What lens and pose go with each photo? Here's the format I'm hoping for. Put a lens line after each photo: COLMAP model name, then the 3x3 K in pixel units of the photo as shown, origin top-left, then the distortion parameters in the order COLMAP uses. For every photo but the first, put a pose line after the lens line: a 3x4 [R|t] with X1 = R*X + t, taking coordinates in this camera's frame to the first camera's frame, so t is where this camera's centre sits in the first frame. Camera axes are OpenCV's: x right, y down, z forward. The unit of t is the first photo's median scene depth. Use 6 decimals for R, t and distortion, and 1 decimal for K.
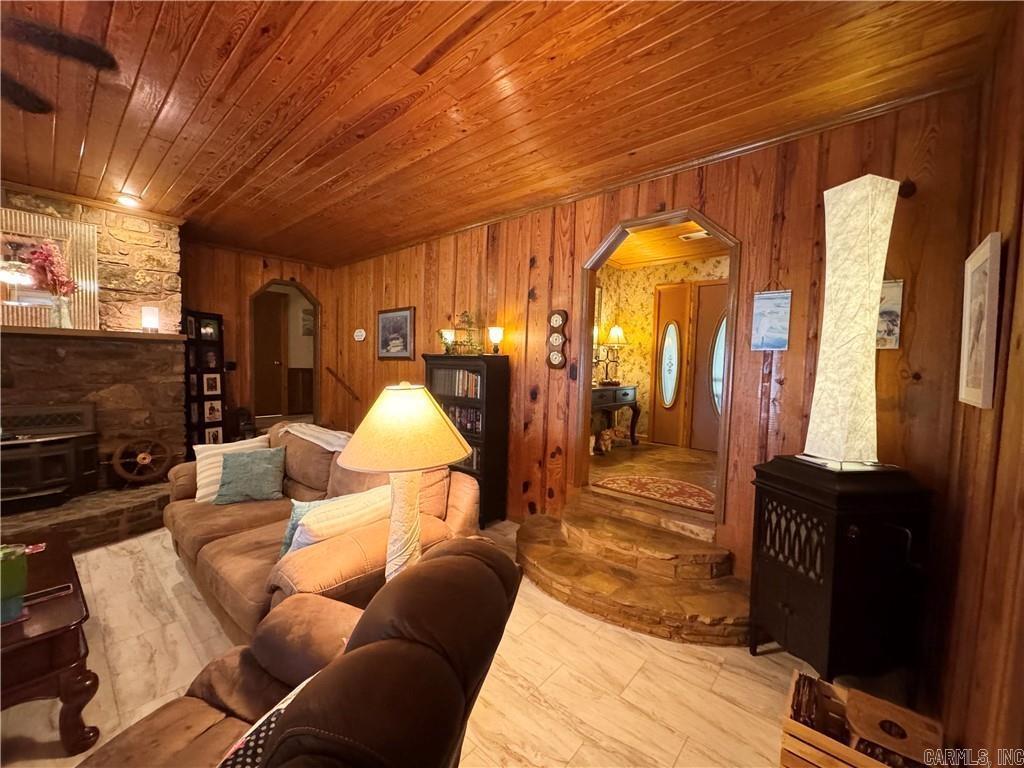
lens RADIAL K [[408.3, 0, 512.1], [0, 408.3, 383.3], [0, 0, 1]] dist [-0.001247, -0.000035]
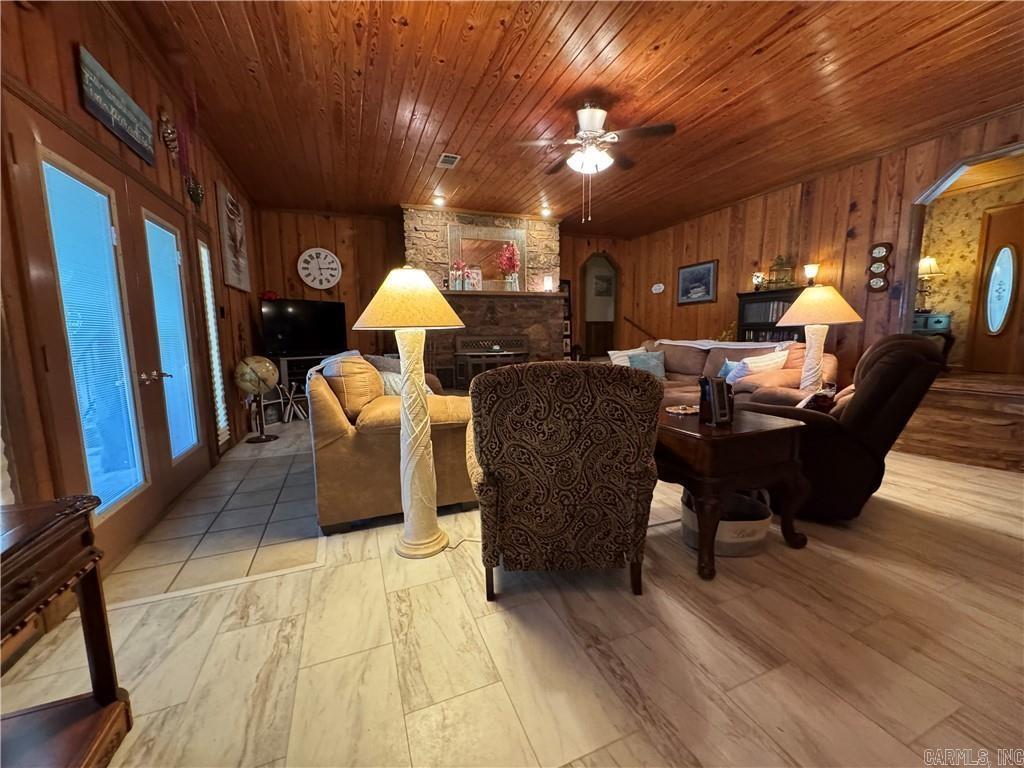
lens RADIAL K [[408.3, 0, 512.1], [0, 408.3, 383.3], [0, 0, 1]] dist [-0.001247, -0.000035]
pose [[0.889773, 0.019868, -0.455971, -0.272379], [0.012477, 0.997620, 0.067818, 0.127536], [0.456233, -0.066032, 0.887407, -0.550997]]
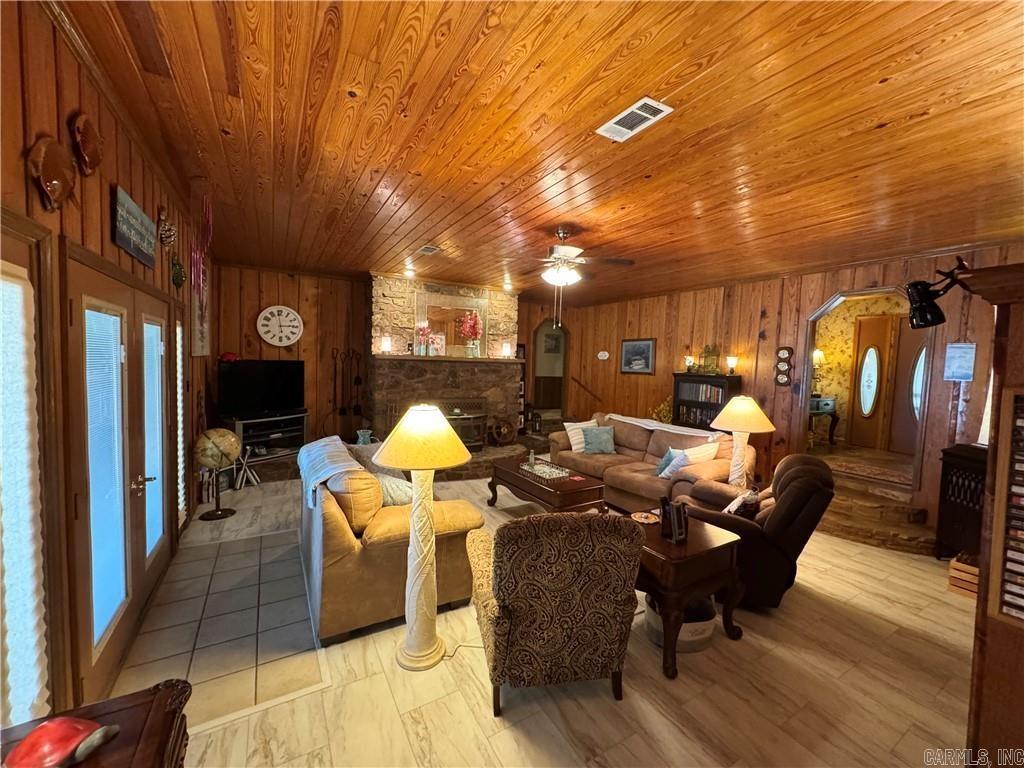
lens RADIAL K [[408.3, 0, 512.1], [0, 408.3, 383.3], [0, 0, 1]] dist [-0.001247, -0.000035]
pose [[0.948547, 0.023670, -0.315750, -0.321668], [-0.025447, 0.999675, -0.001504, -0.015303], [0.315611, 0.009461, 0.948841, -0.658841]]
